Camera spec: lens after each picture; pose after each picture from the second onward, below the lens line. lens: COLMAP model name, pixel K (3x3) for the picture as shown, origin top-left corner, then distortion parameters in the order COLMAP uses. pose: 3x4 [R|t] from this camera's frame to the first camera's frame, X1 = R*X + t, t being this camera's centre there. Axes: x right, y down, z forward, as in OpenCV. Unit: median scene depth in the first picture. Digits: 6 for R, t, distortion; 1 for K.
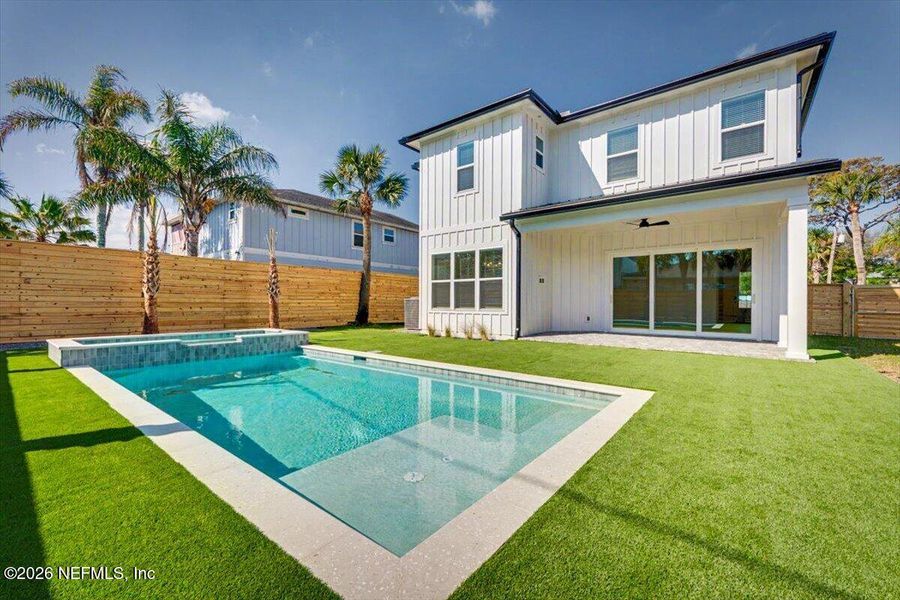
lens RADIAL K [[368.2, 0, 450.0], [0, 368.2, 300.0], [0, 0, 1]] dist [-0.000789, -0.000031]
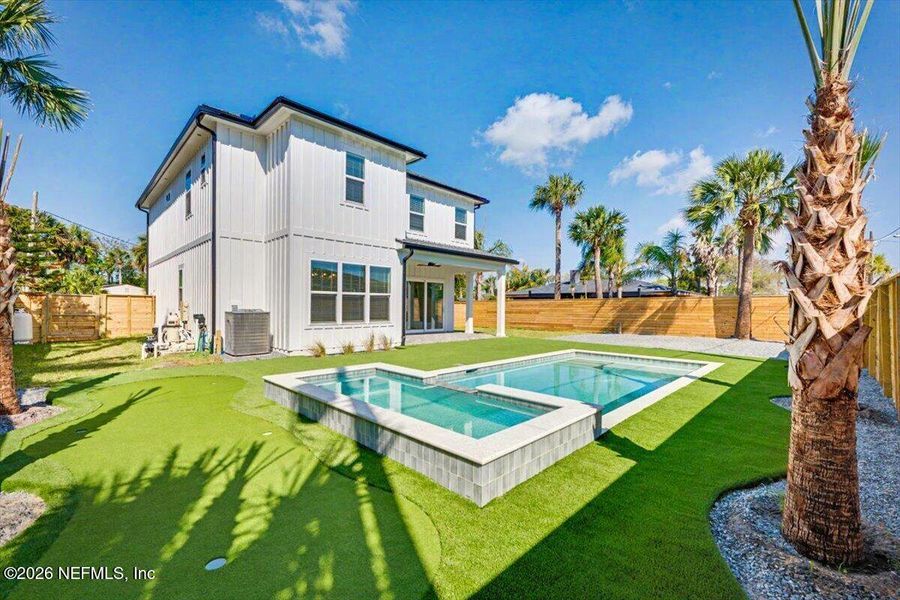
lens RADIAL K [[372.8, 0, 450.0], [0, 372.8, 300.0], [0, 0, 1]] dist [0.001952, 0.000014]
pose [[0.110405, 0.012248, 0.993811, -0.941148], [-0.010025, 0.999887, -0.011209, -0.028211], [-0.993836, -0.008725, 0.110515, 0.649228]]
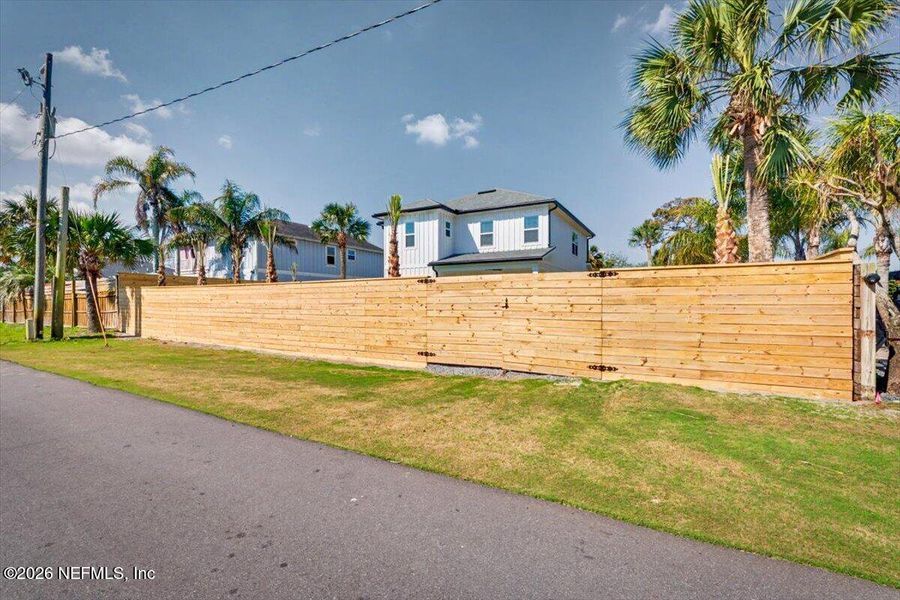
lens RADIAL K [[396.5, 0, 450.0], [0, 396.5, 300.0], [0, 0, 1]] dist [-0.000446, -0.000055]
pose [[0.988236, -0.006936, 0.152777, -0.070832], [0.006408, 0.999972, 0.003951, -0.031764], [-0.152800, -0.002925, 0.988253, -1.079273]]
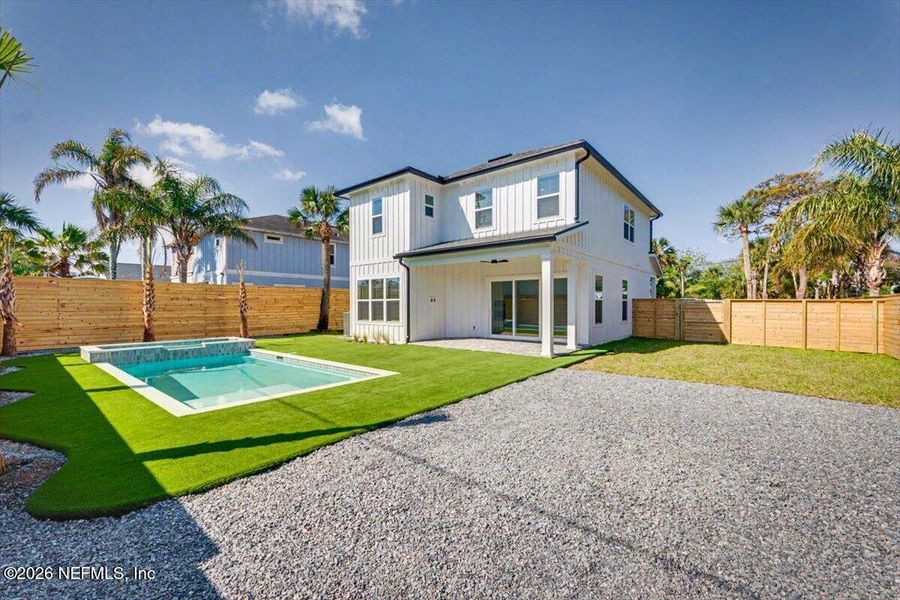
lens RADIAL K [[372.8, 0, 450.0], [0, 372.8, 300.0], [0, 0, 1]] dist [0.001952, 0.000014]
pose [[0.999653, -0.008215, -0.025009, 0.347538], [0.008129, 0.999961, -0.003541, -0.047867], [0.025037, 0.003337, 0.999681, -0.367091]]
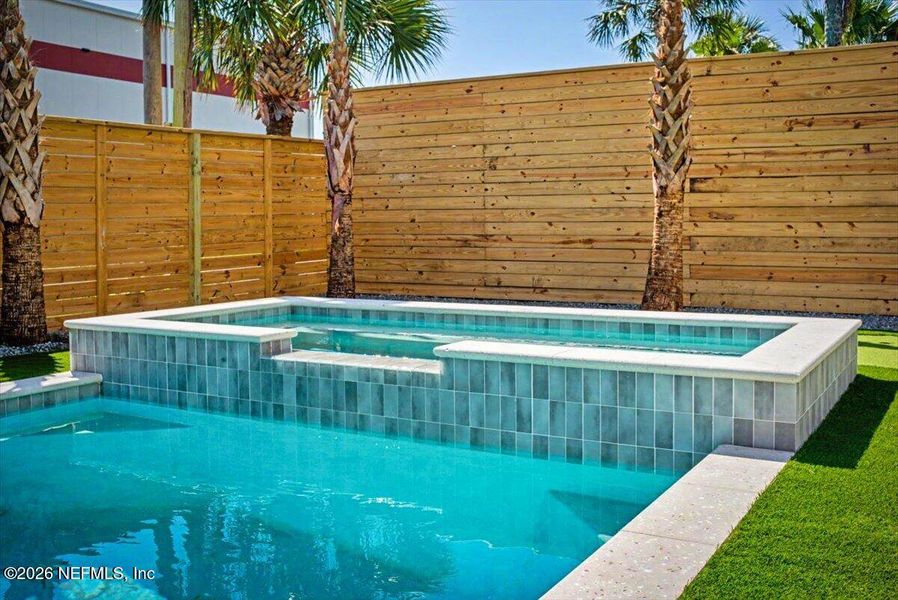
lens RADIAL K [[909.2, 0, 449.0], [0, 909.2, 300.0], [0, 0, 1]] dist [-0.107439, -0.001594]
pose [[0.137178, 0.076509, -0.987587, -0.037226], [0.019048, 0.996624, 0.079855, 0.021744], [0.990363, -0.029766, 0.135258, 0.684415]]
